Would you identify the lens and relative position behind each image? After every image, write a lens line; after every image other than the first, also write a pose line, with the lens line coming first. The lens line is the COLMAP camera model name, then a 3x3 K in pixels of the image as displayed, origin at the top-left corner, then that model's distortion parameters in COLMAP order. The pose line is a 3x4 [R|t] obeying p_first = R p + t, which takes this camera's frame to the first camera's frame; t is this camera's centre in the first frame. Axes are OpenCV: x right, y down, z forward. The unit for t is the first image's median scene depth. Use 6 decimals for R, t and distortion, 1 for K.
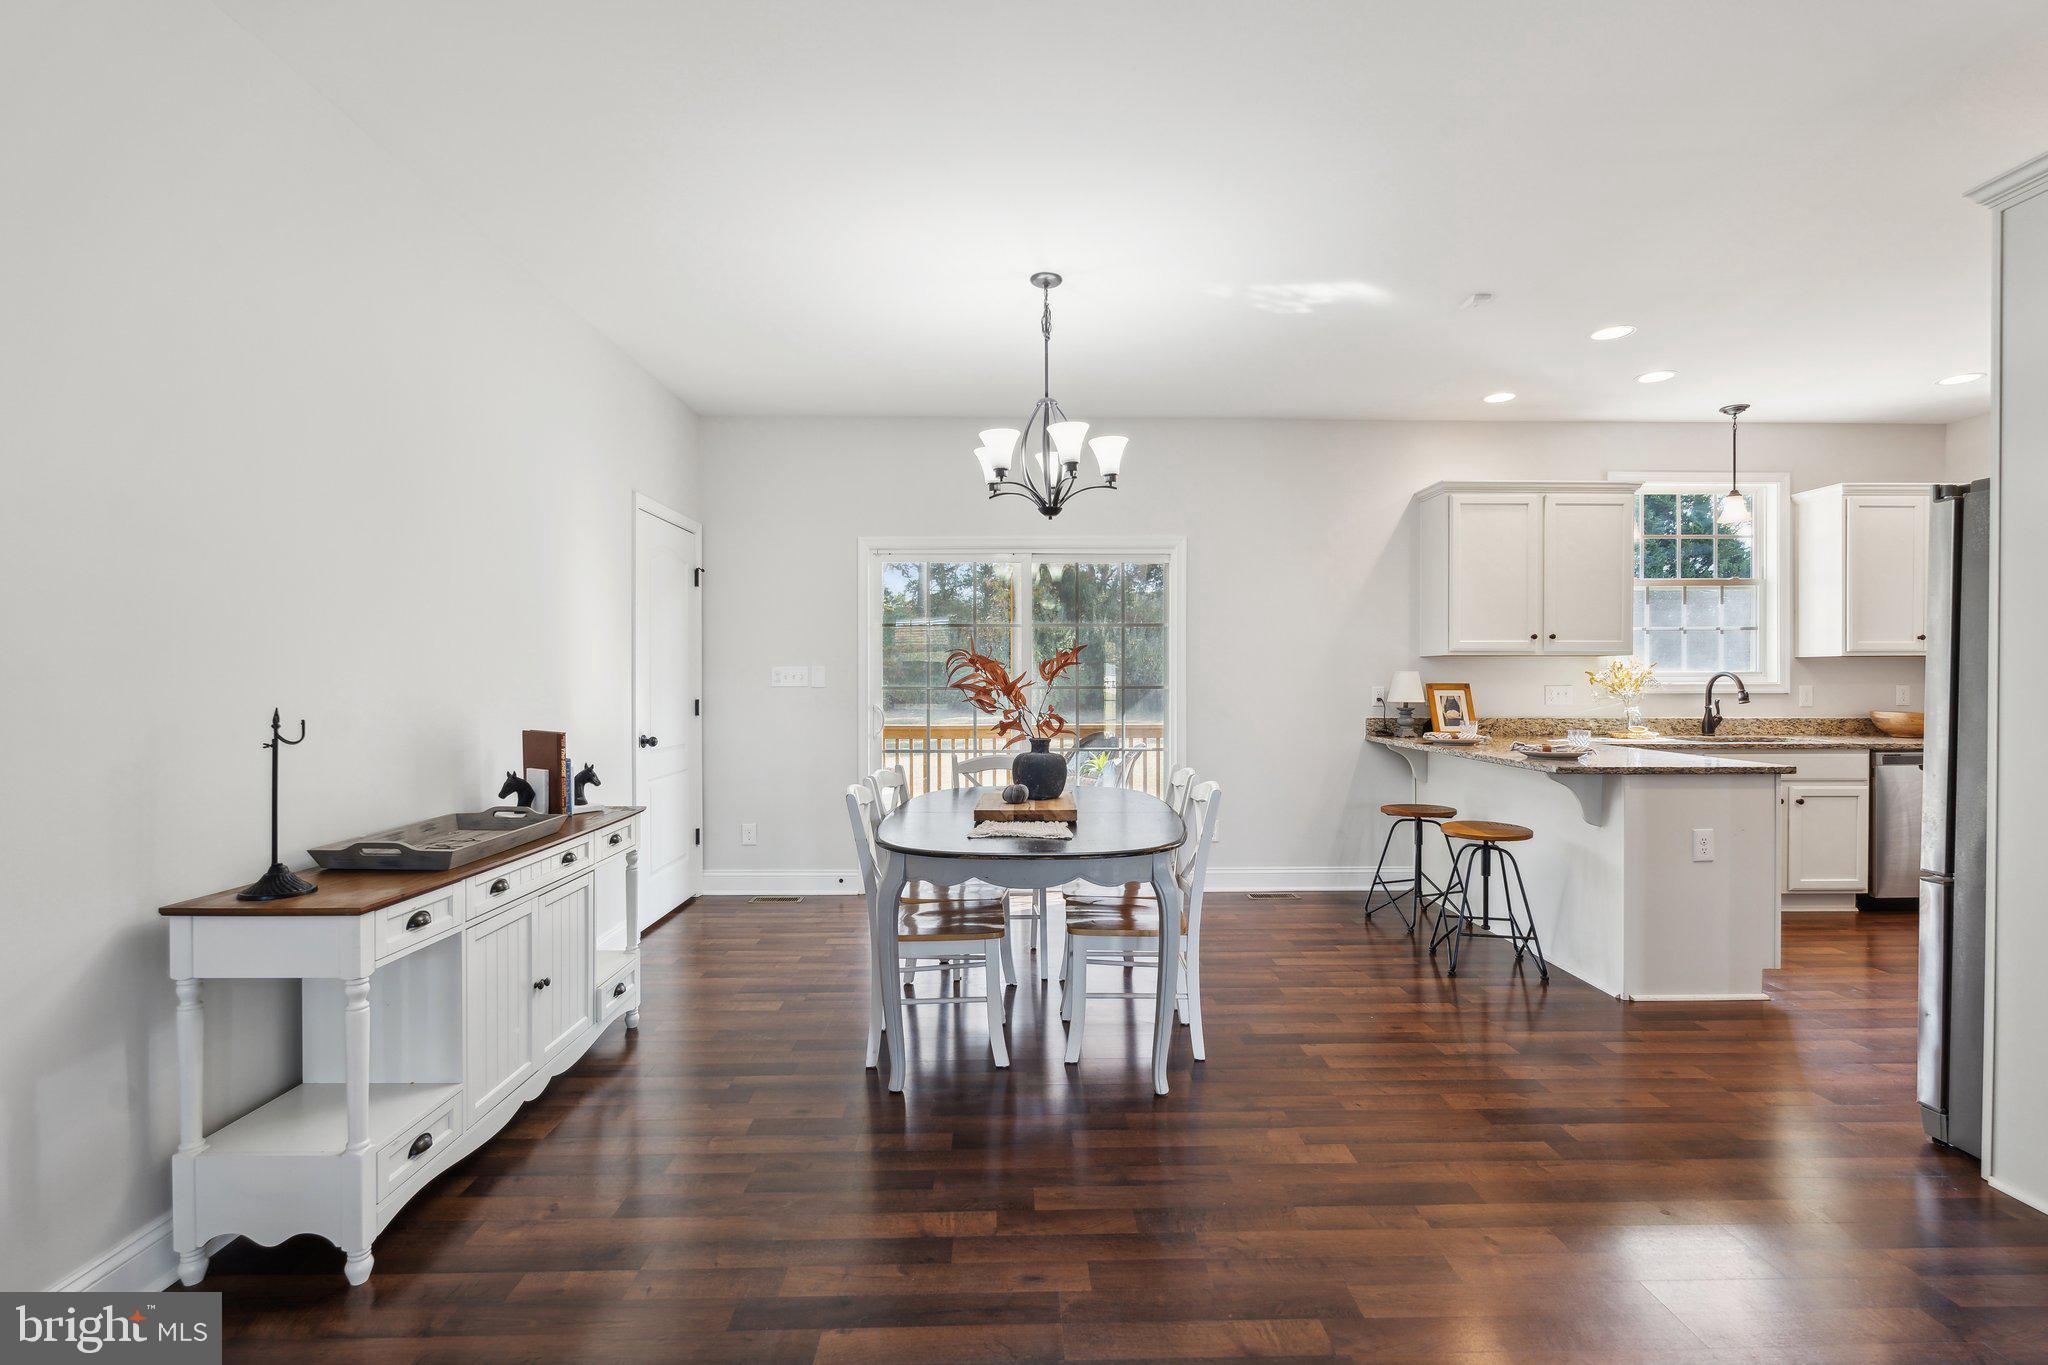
lens RADIAL K [[920.2, 0, 1024.0], [0, 920.2, 682.5], [0, 0, 1]] dist [-0.004442, -0.000166]
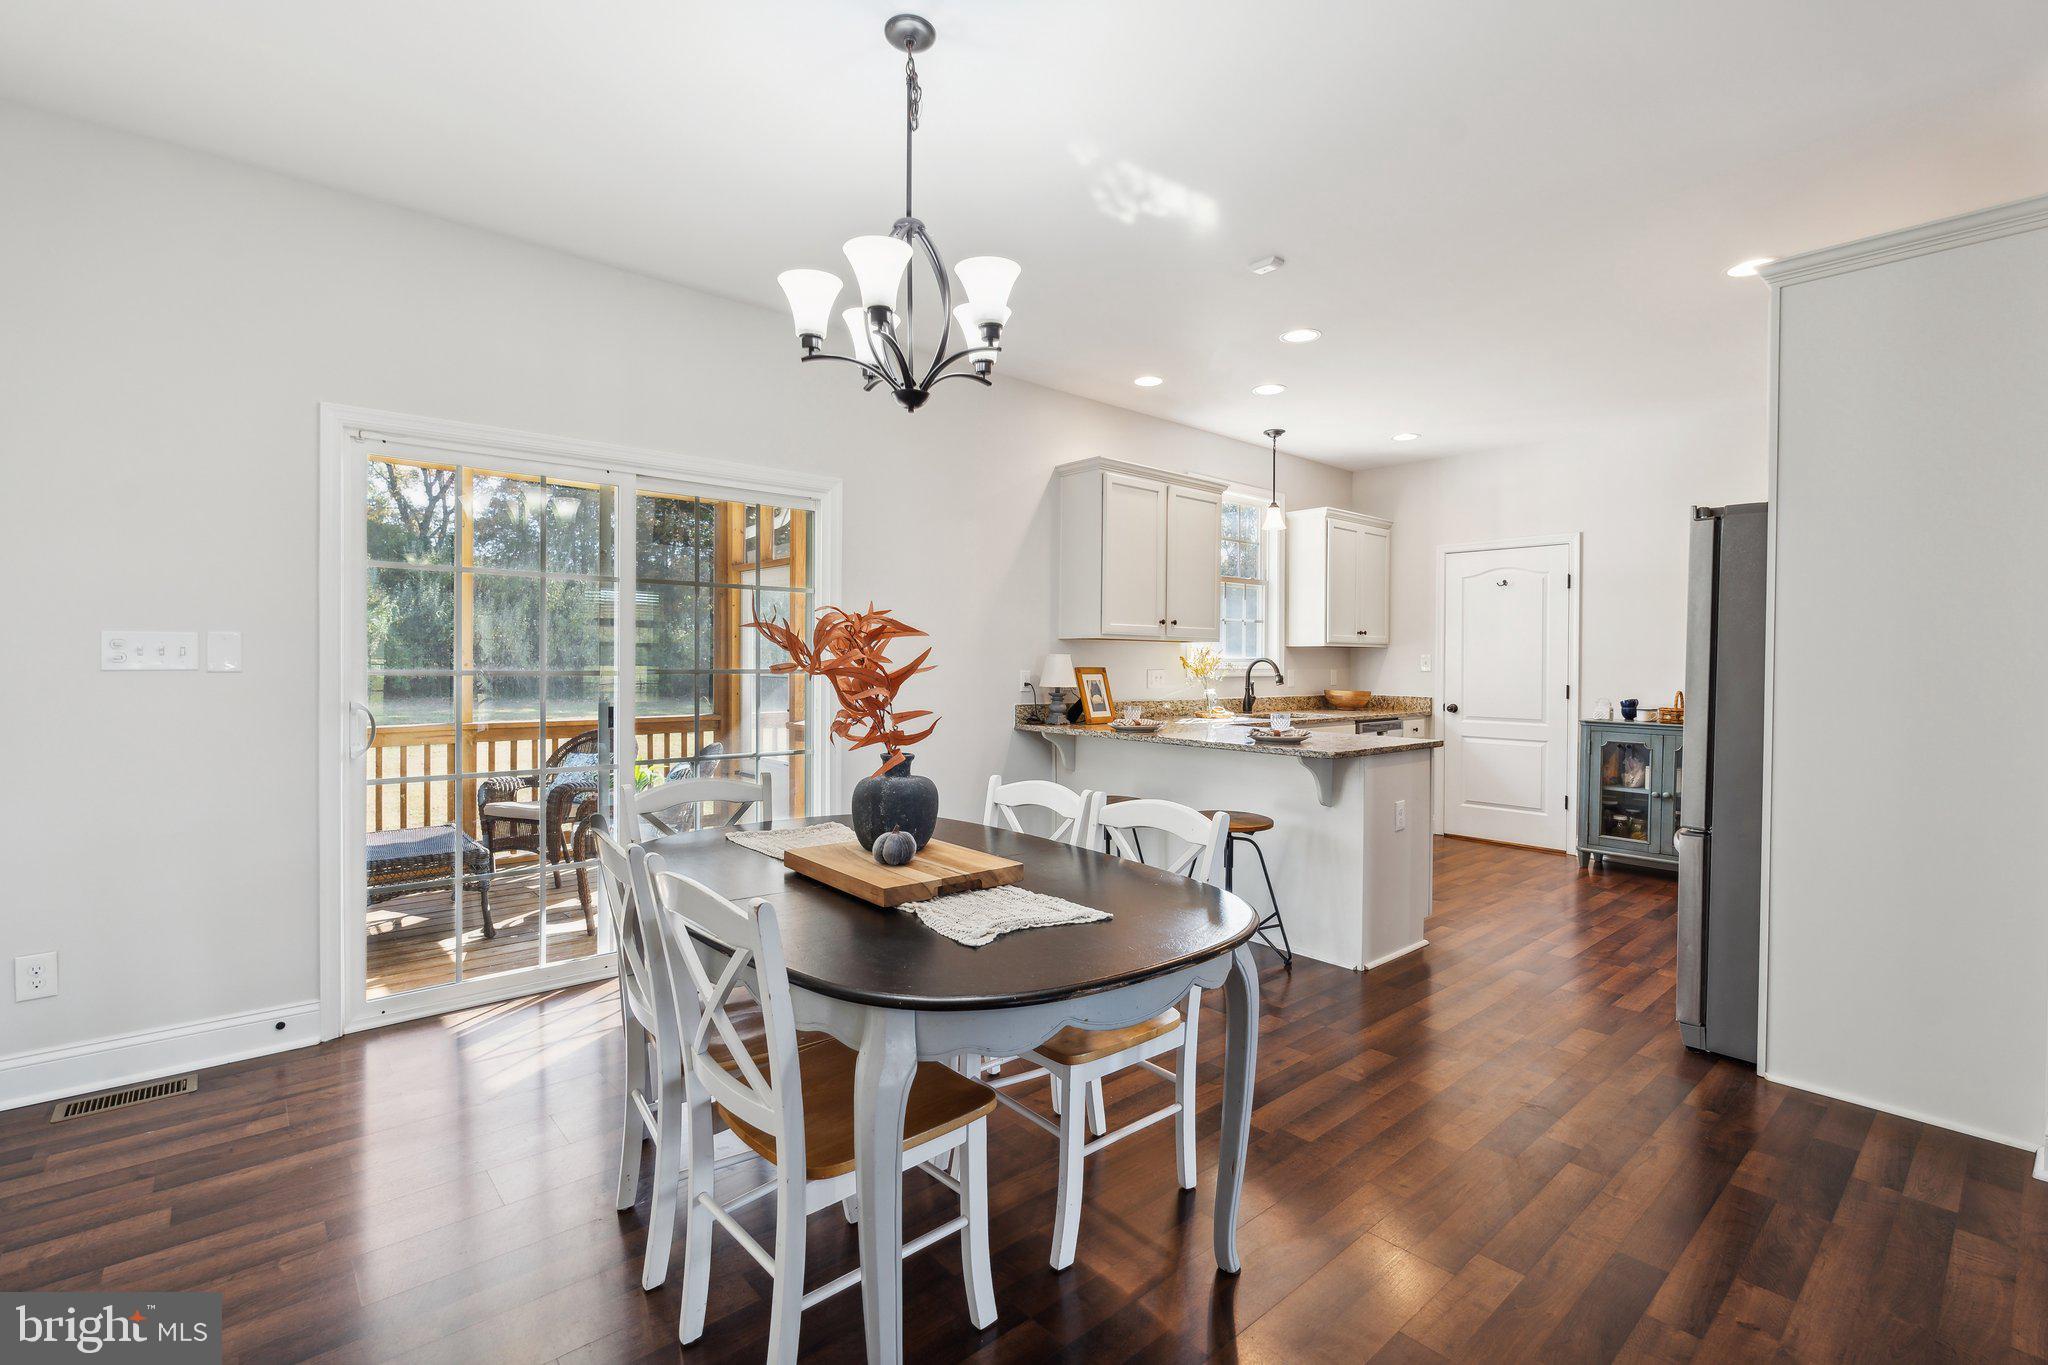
lens RADIAL K [[919.1, 0, 1028.1], [0, 919.1, 666.2], [0, 0, 1]] dist [-0.001934, -0.000045]
pose [[0.765302, 0.003558, 0.643662, -0.230596], [-0.004771, 0.999989, 0.000146, 0.000114], [-0.643654, -0.003182, 0.765310, 0.328206]]
